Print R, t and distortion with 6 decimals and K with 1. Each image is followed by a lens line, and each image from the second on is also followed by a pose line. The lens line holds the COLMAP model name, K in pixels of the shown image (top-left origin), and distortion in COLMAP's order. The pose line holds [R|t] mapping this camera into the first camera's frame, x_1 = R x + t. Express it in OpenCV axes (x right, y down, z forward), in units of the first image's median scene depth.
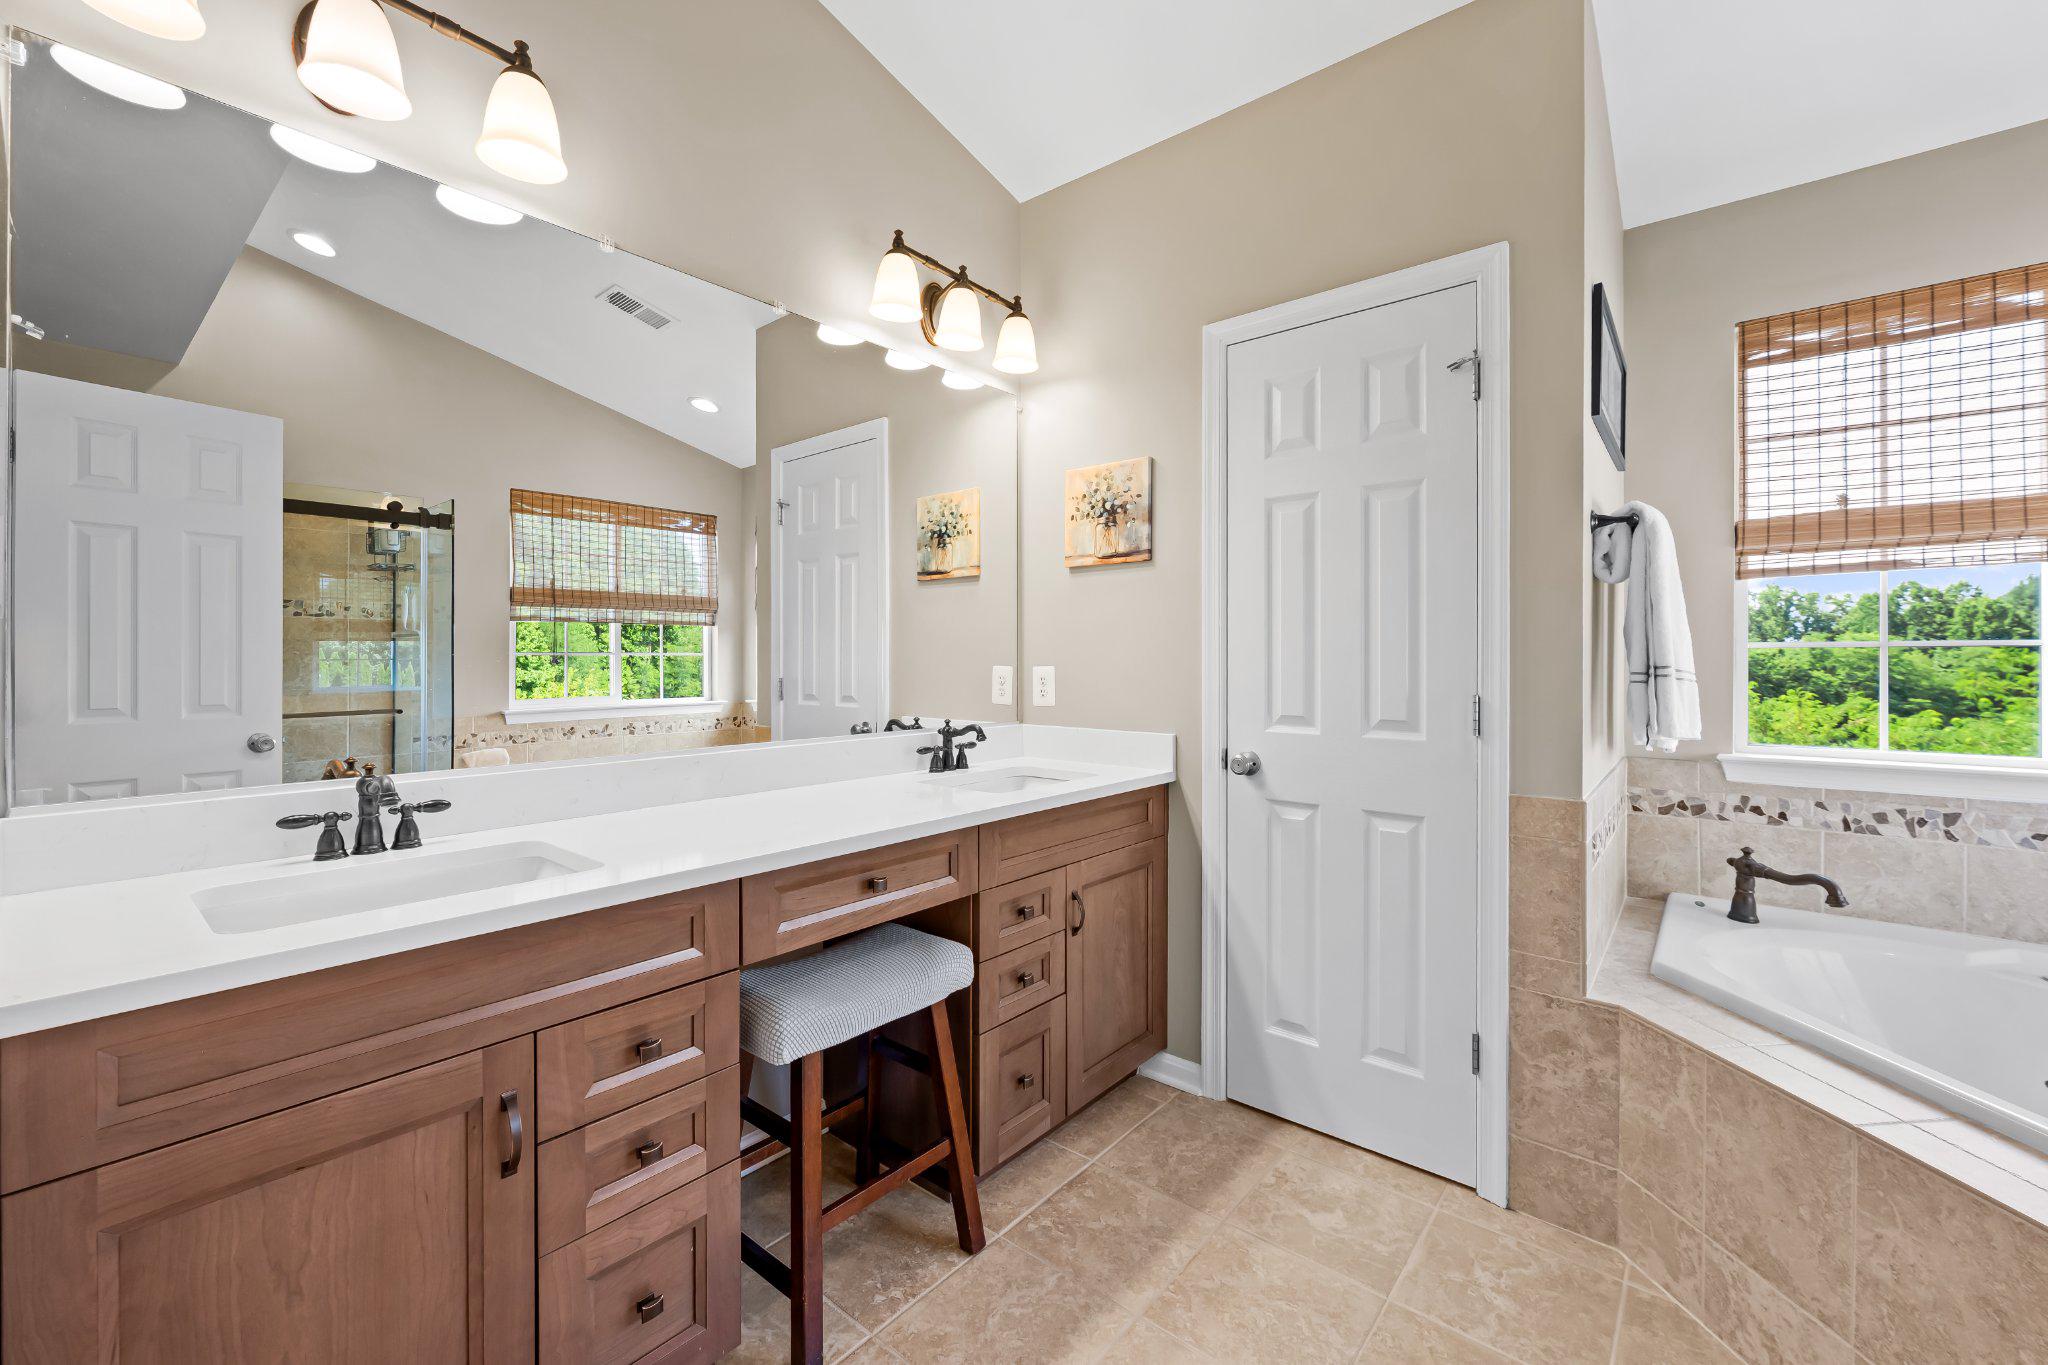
lens RADIAL K [[829.8, 0, 1023.7], [0, 829.8, 655.9], [0, 0, 1]] dist [-0.002524, -0.000449]
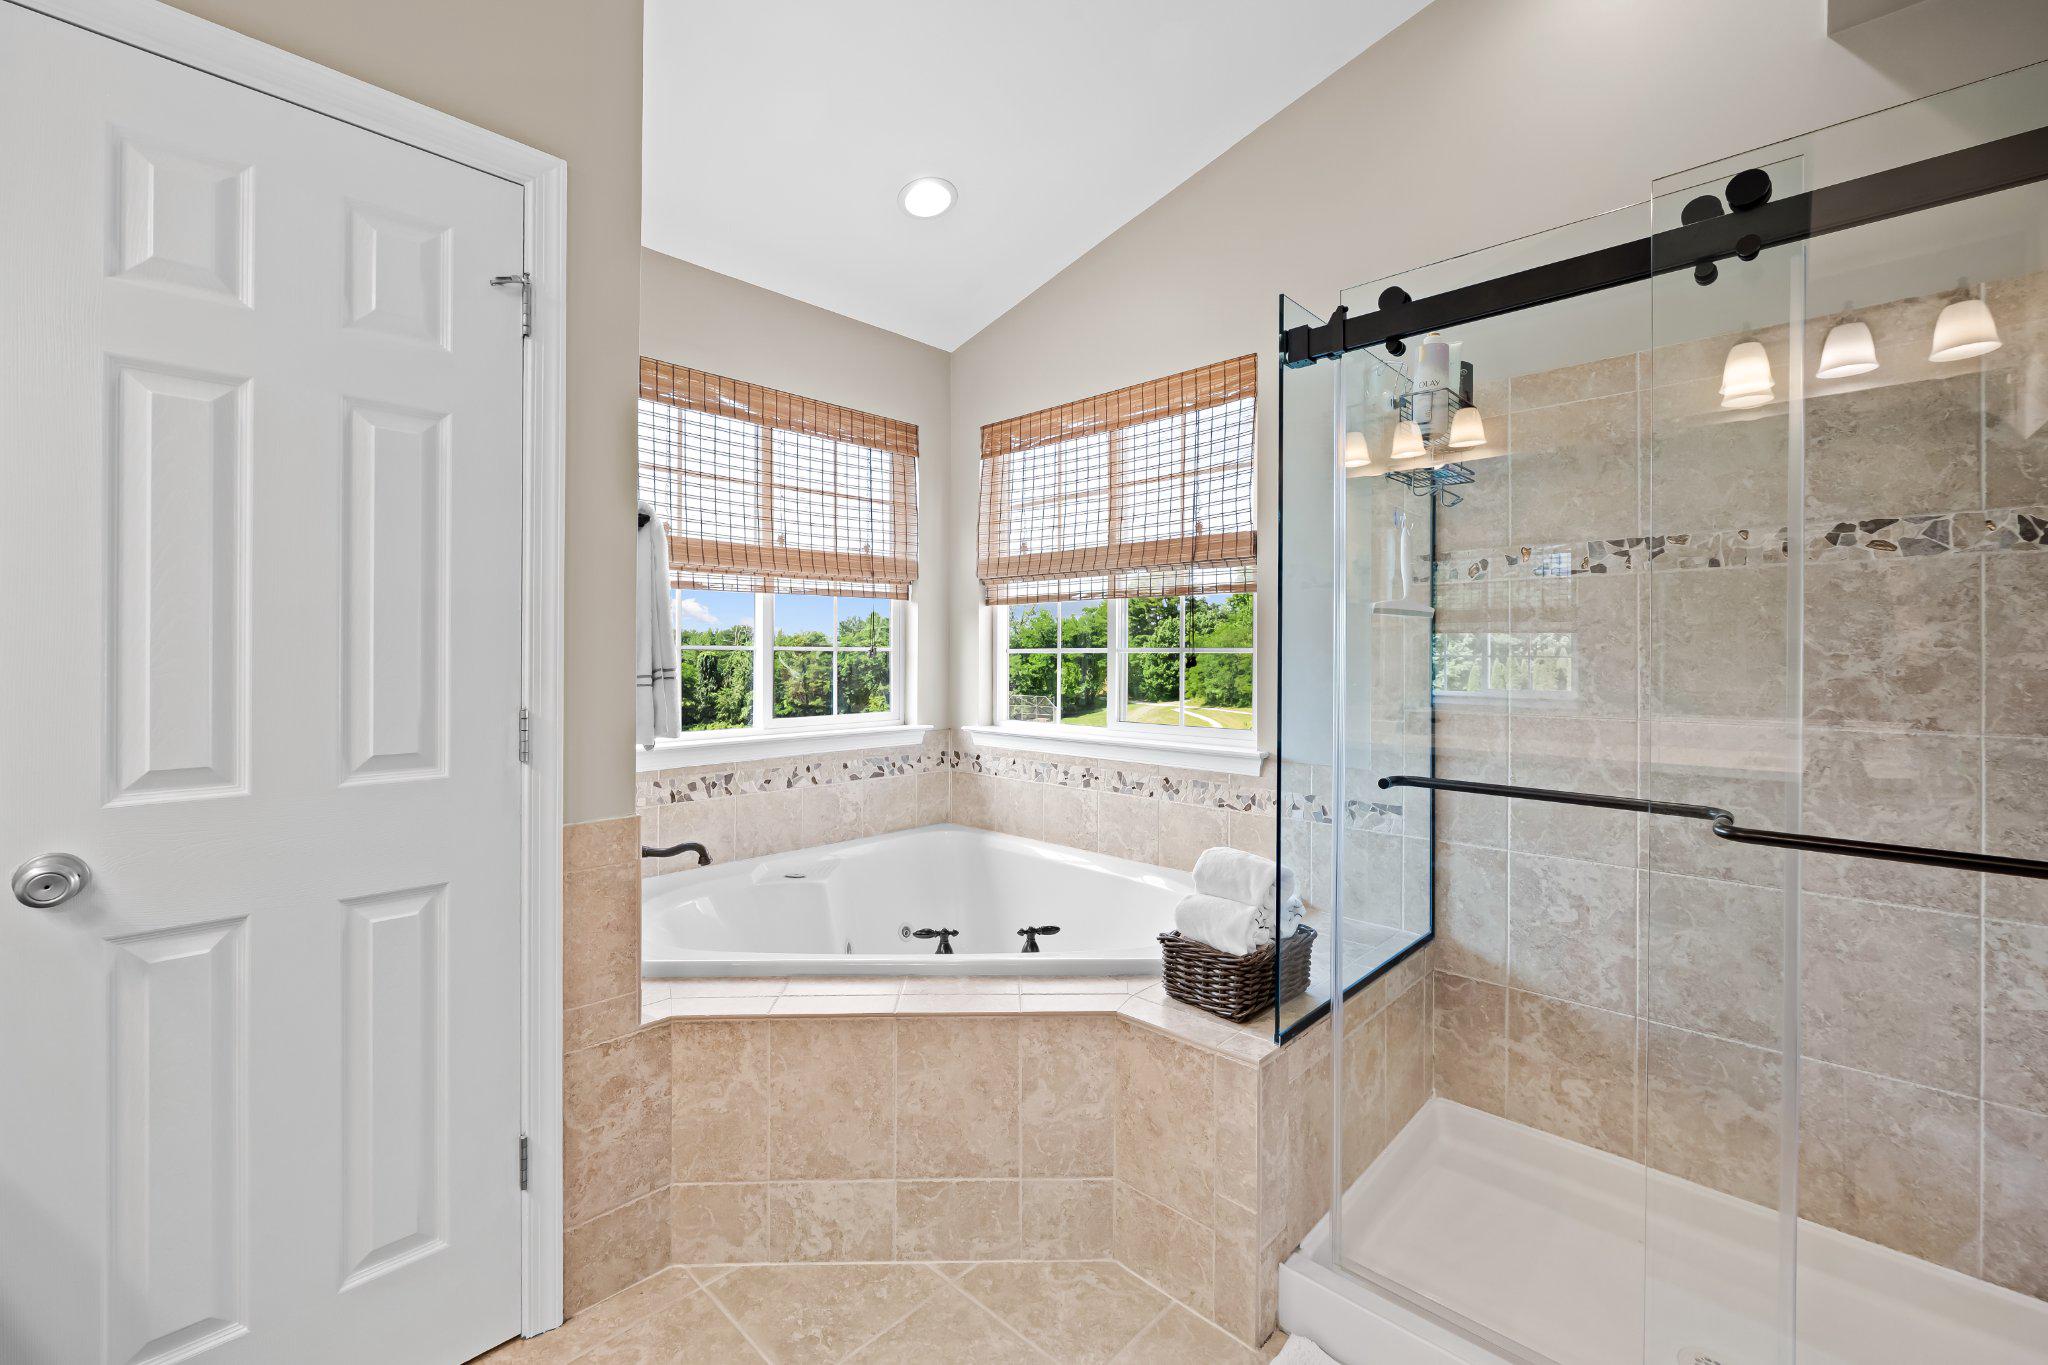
lens RADIAL K [[829.8, 0, 1023.7], [0, 829.8, 655.9], [0, 0, 1]] dist [-0.002524, -0.000449]
pose [[0.070433, -0.000577, 0.997516, -0.214005], [-0.001689, 0.999998, 0.000698, -0.004957], [-0.997515, -0.001734, 0.070432, 0.480524]]
